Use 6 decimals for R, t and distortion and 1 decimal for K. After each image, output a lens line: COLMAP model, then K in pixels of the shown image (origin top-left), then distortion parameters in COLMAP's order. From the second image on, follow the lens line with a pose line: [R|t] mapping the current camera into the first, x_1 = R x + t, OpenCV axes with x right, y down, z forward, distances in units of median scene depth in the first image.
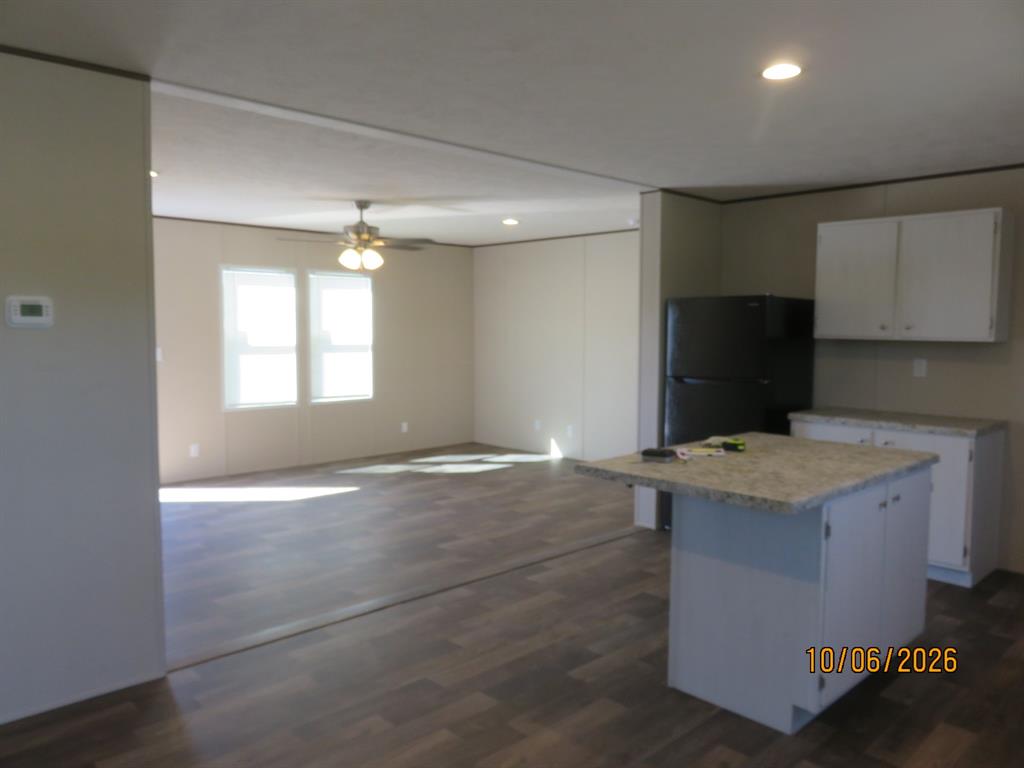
lens RADIAL K [[769.3, 0, 512.0], [0, 769.3, 384.0], [0, 0, 1]] dist [-0.010759, 0.000215]
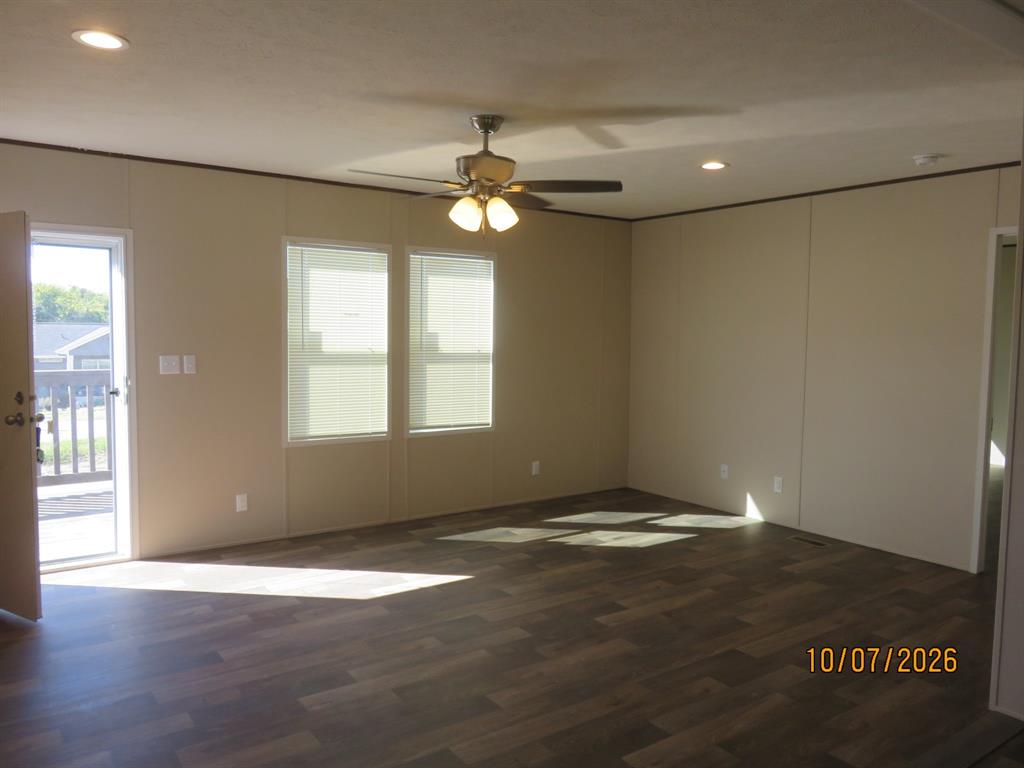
lens RADIAL K [[769.3, 0, 512.0], [0, 769.3, 384.0], [0, 0, 1]] dist [-0.010759, 0.000215]
pose [[0.989169, 0.019842, -0.145437, -0.066936], [-0.020644, 0.999779, -0.004010, -0.022192], [0.145325, 0.006969, 0.989359, 0.324395]]
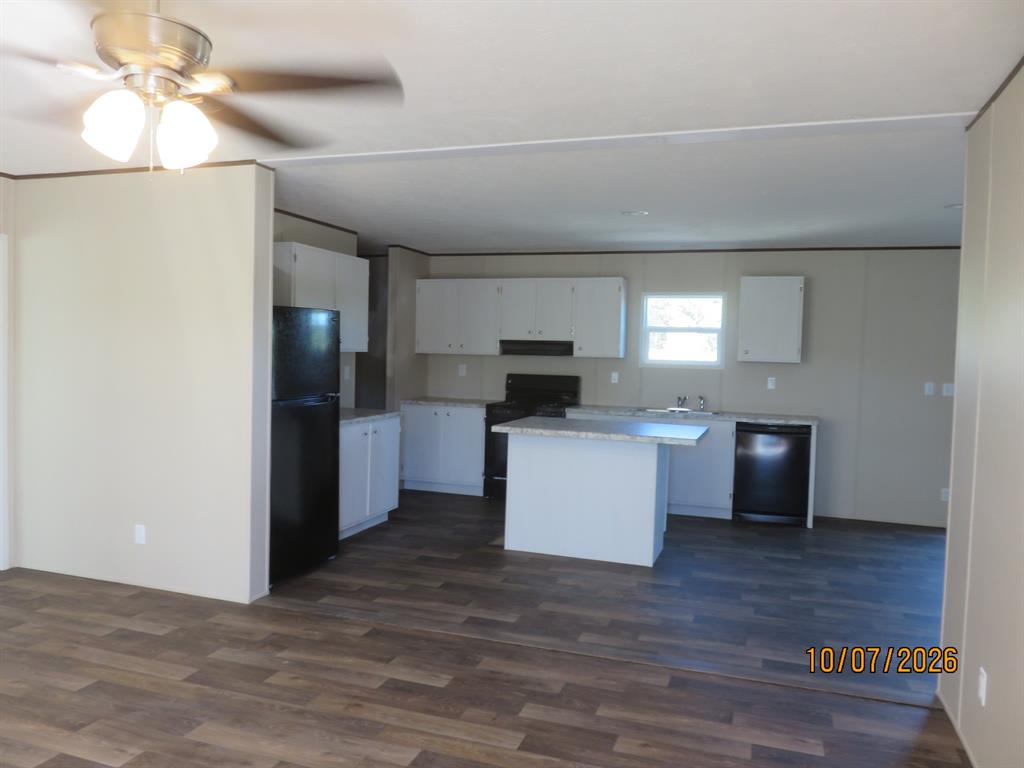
lens RADIAL K [[769.3, 0, 512.0], [0, 769.3, 384.0], [0, 0, 1]] dist [-0.010759, 0.000215]
pose [[-0.458528, -0.057736, 0.886802, -0.451998], [0.037255, 0.995761, 0.084093, -0.061801], [-0.887899, 0.071596, -0.454434, 0.816440]]
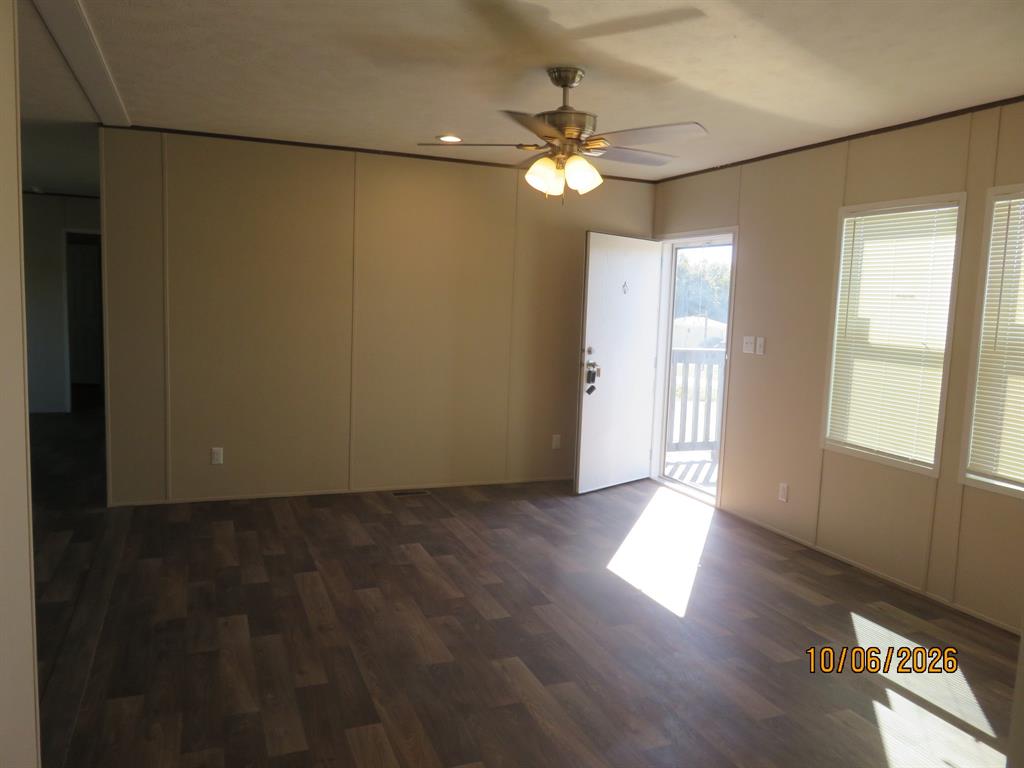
lens RADIAL K [[769.3, 0, 512.0], [0, 769.3, 384.0], [0, 0, 1]] dist [-0.010759, 0.000215]
pose [[-0.370368, 0.080858, -0.925359, 0.279388], [-0.108494, 0.985620, 0.129548, -0.065499], [0.922527, 0.148376, -0.356269, 0.949189]]
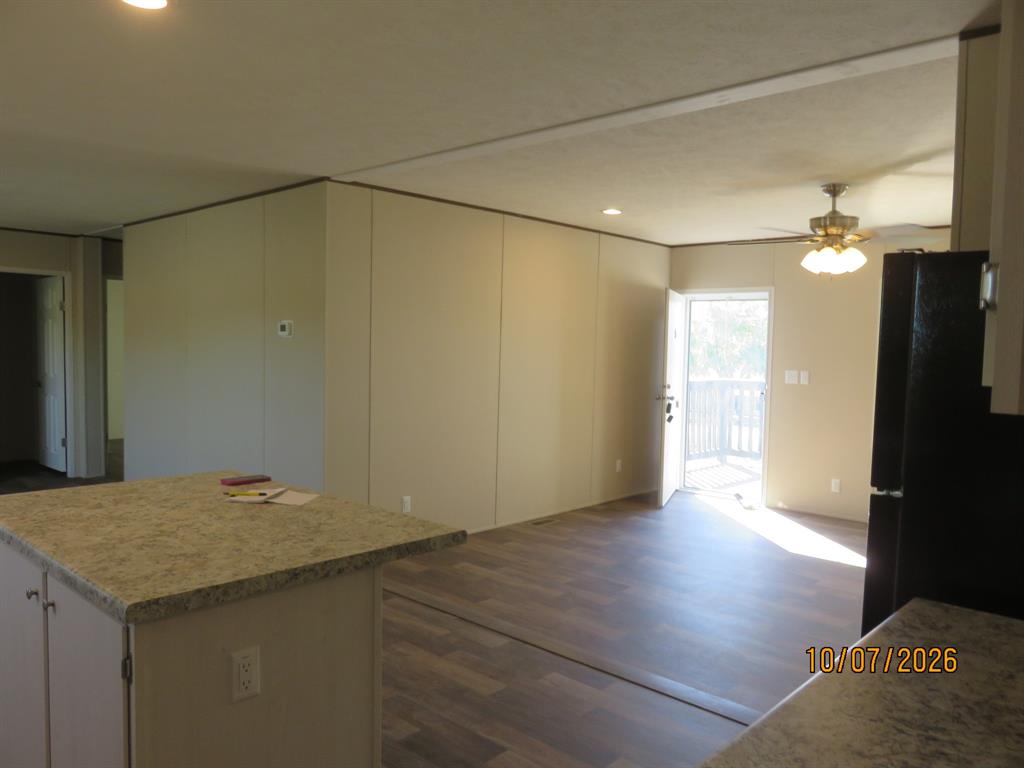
lens RADIAL K [[761.3, 0, 512.0], [0, 761.3, 384.0], [0, 0, 1]] dist [-0.006592, -0.004940]
pose [[0.055085, 0.051650, -0.997145, 0.437021], [-0.096937, 0.994220, 0.046143, -0.035704], [0.993765, 0.094119, 0.059774, 0.519134]]
